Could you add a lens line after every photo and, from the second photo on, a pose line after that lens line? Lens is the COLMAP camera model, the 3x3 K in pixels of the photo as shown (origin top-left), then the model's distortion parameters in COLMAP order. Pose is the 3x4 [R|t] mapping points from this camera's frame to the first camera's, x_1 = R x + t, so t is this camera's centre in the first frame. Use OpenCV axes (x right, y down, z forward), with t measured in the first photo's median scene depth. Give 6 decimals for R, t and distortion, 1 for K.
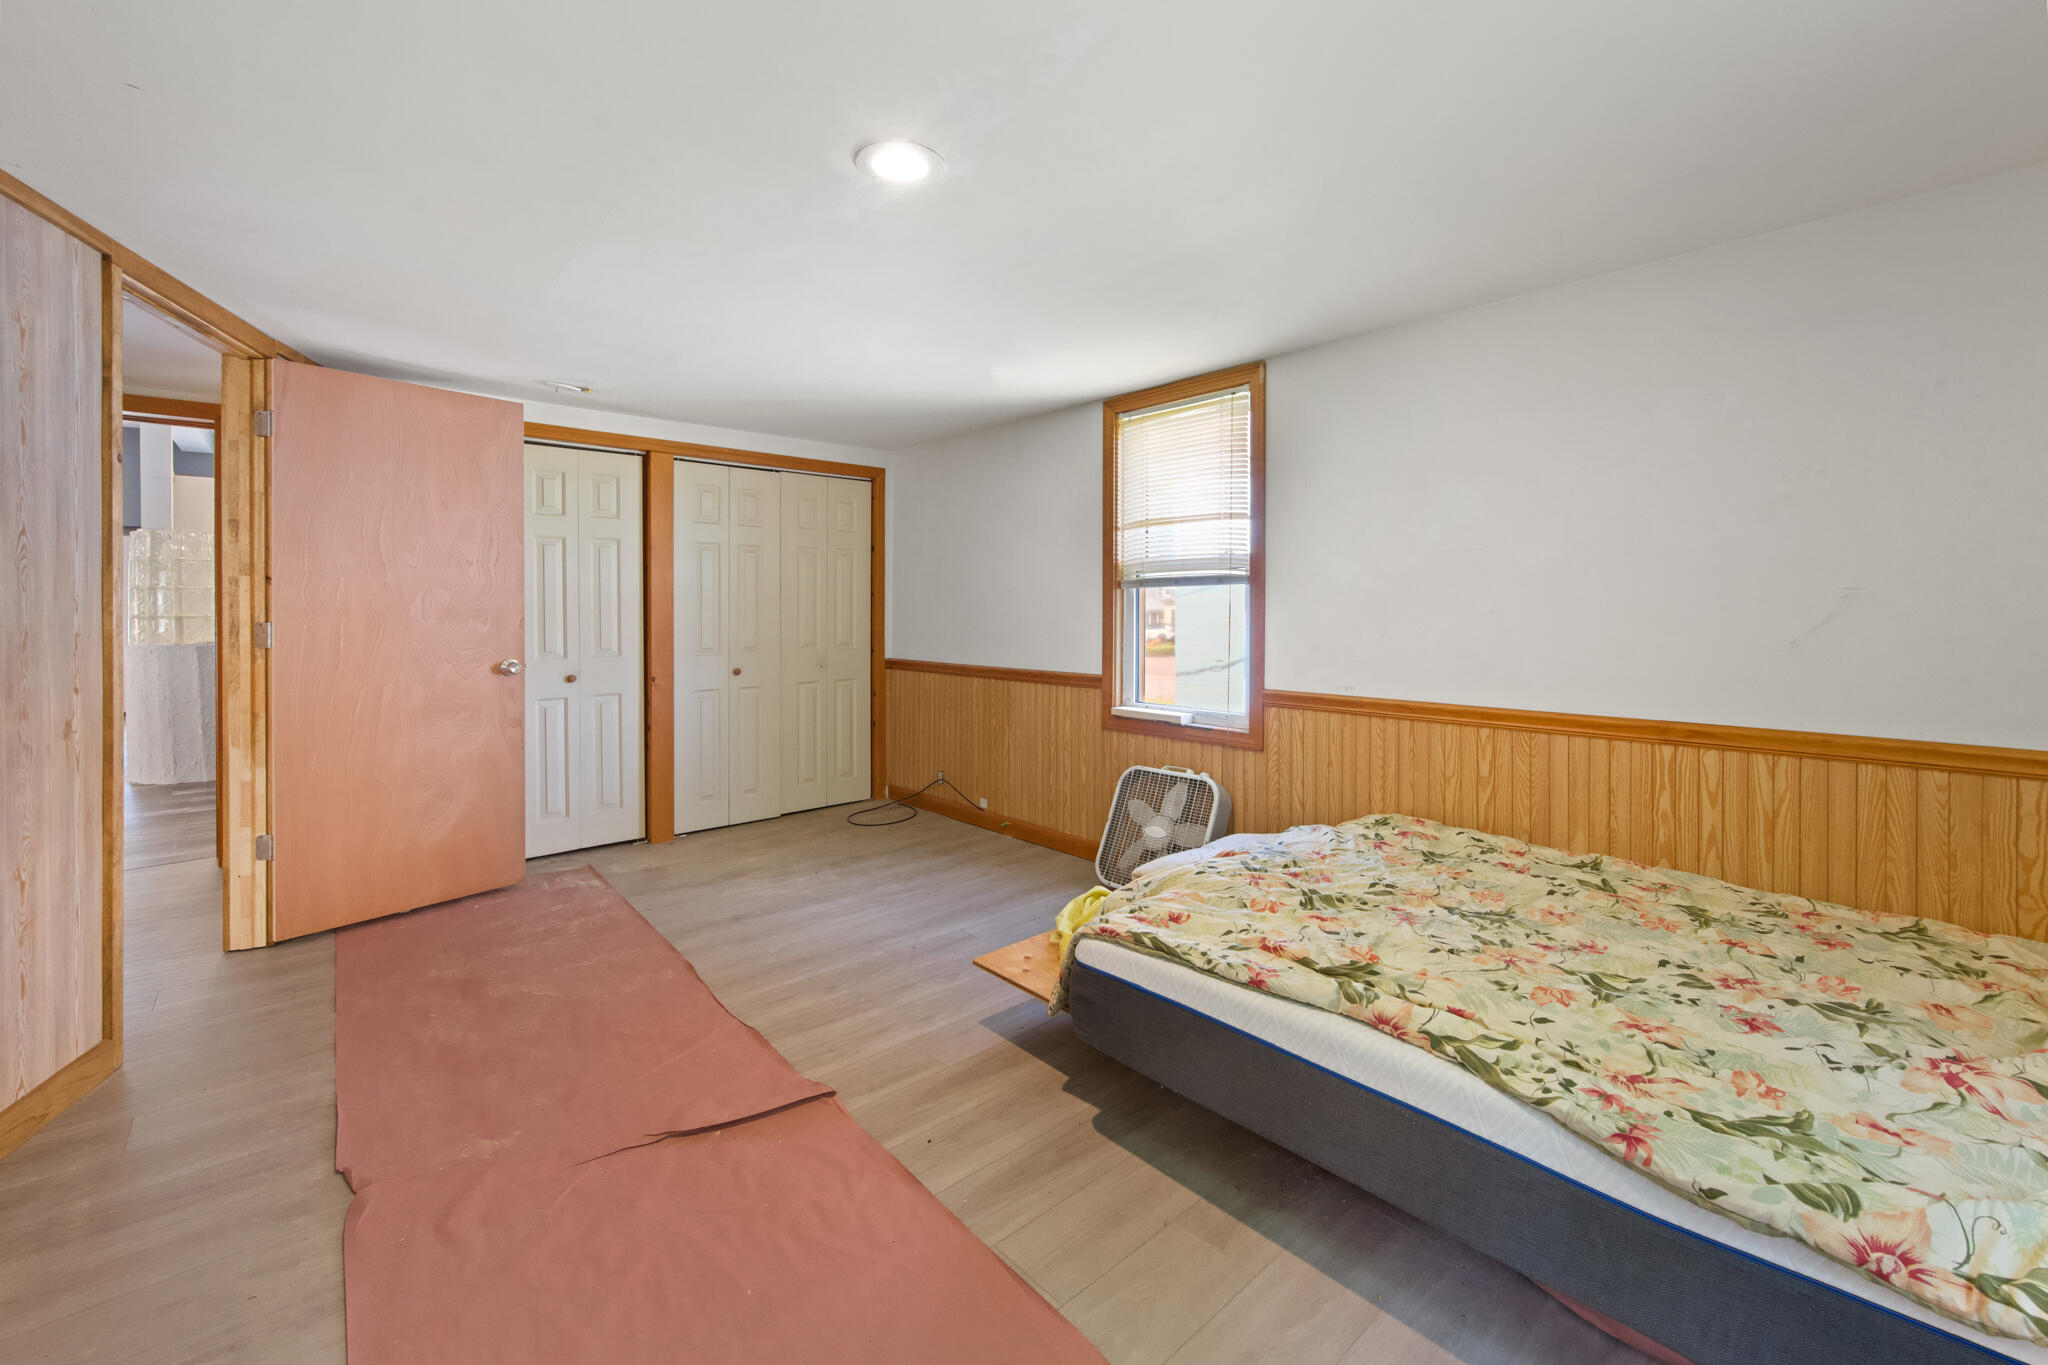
lens RADIAL K [[838.9, 0, 1028.3], [0, 838.9, 613.6], [0, 0, 1]] dist [0.000800, 0.000023]
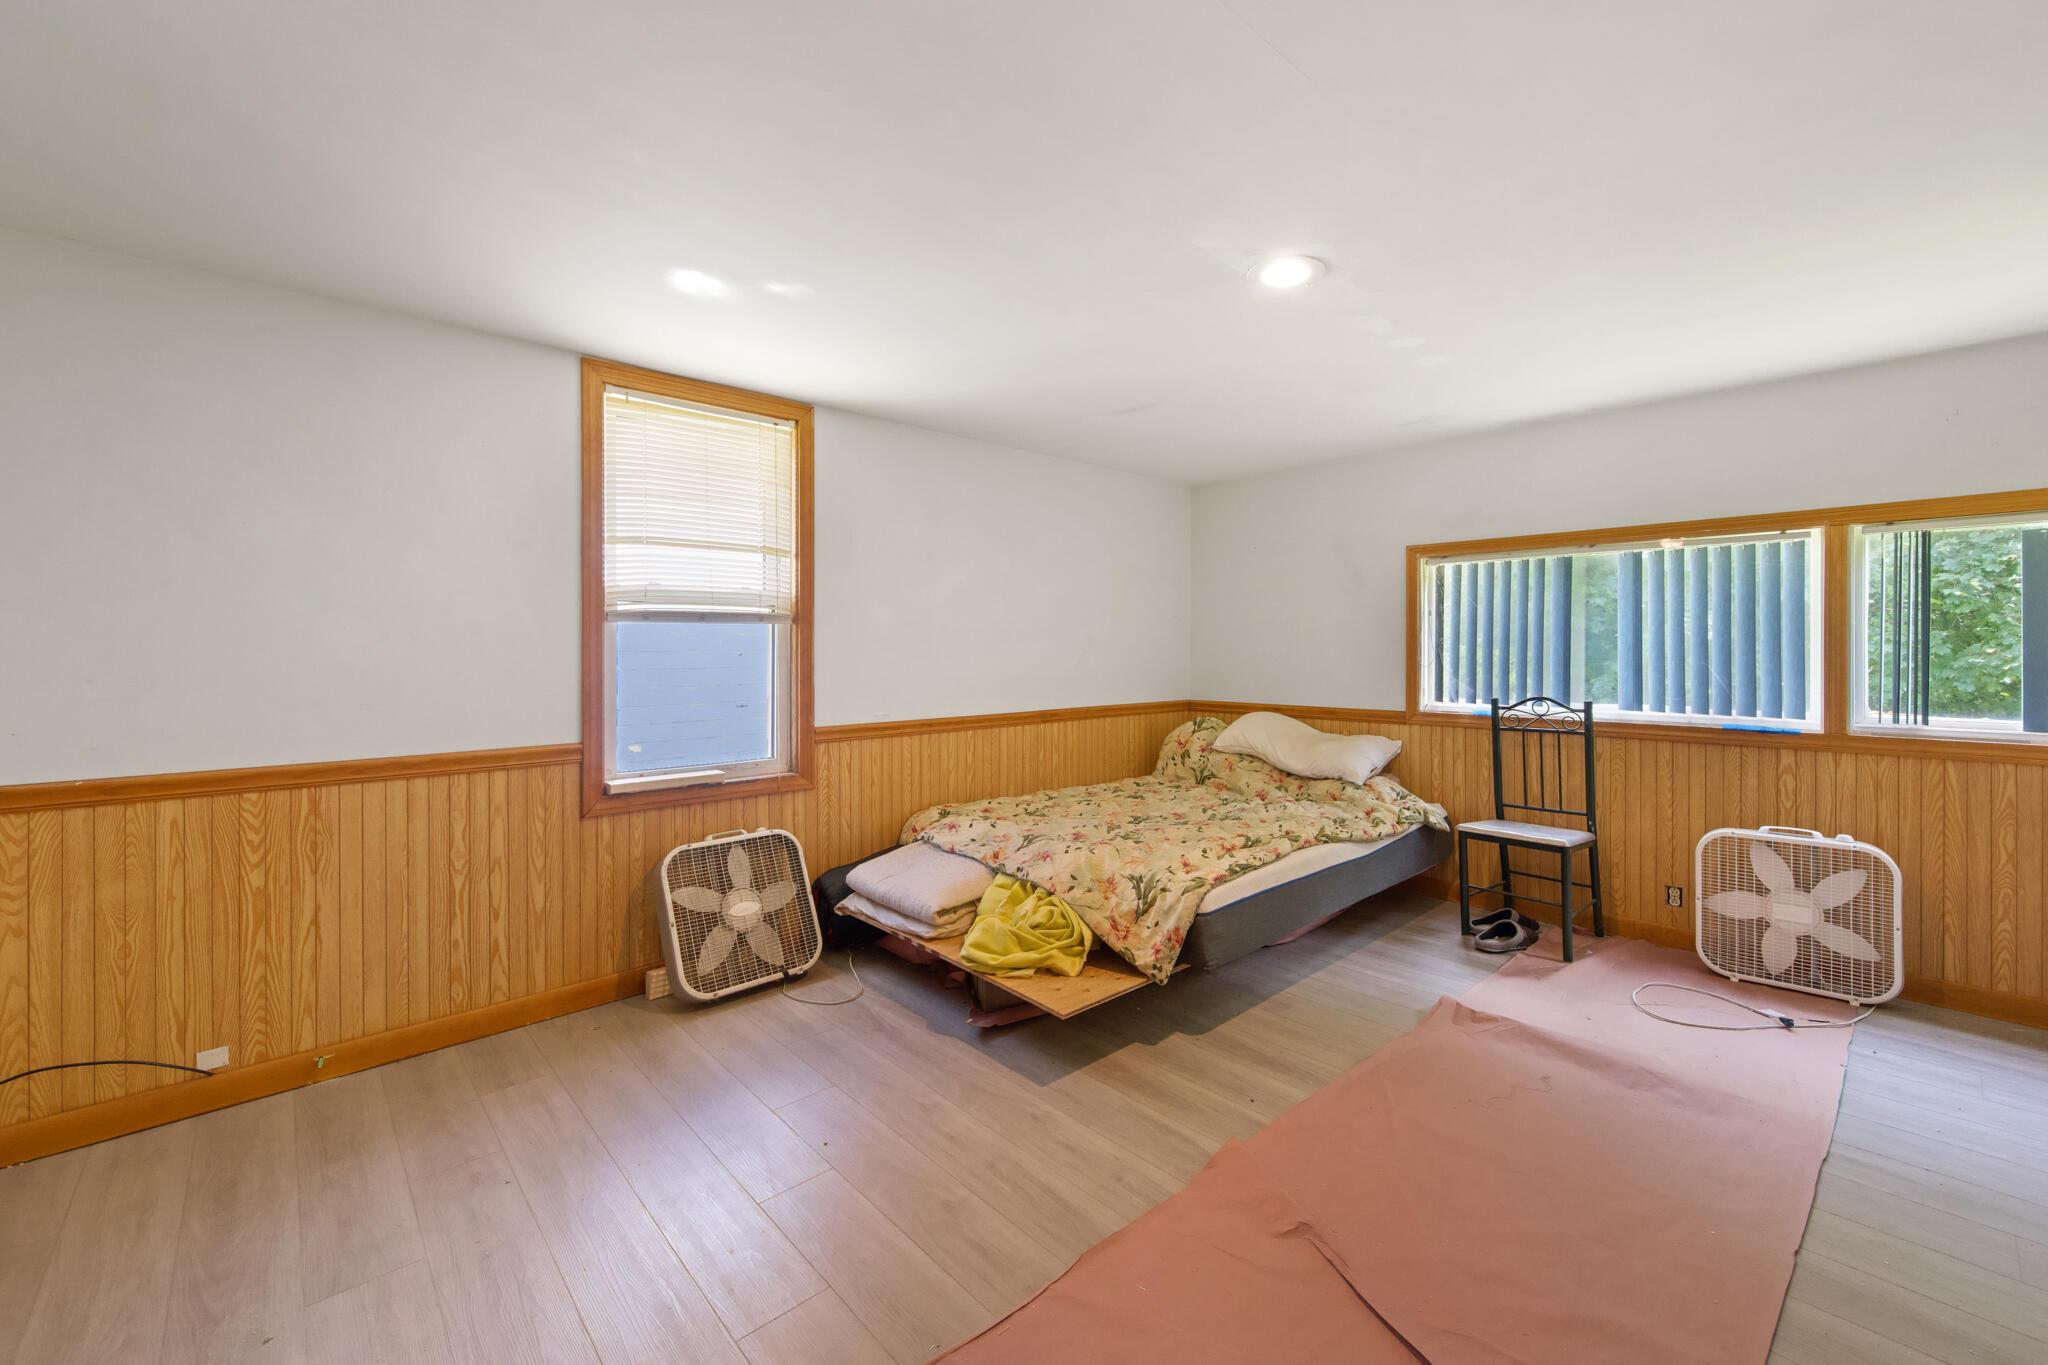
lens RADIAL K [[816.5, 0, 1020.8], [0, 816.5, 655.3], [0, 0, 1]] dist [-0.000215, 0.000056]
pose [[-0.002299, -0.011166, 0.999935, -0.735358], [0.006517, 0.999916, 0.011181, -0.007697], [-0.999976, 0.006542, -0.002226, 0.772170]]
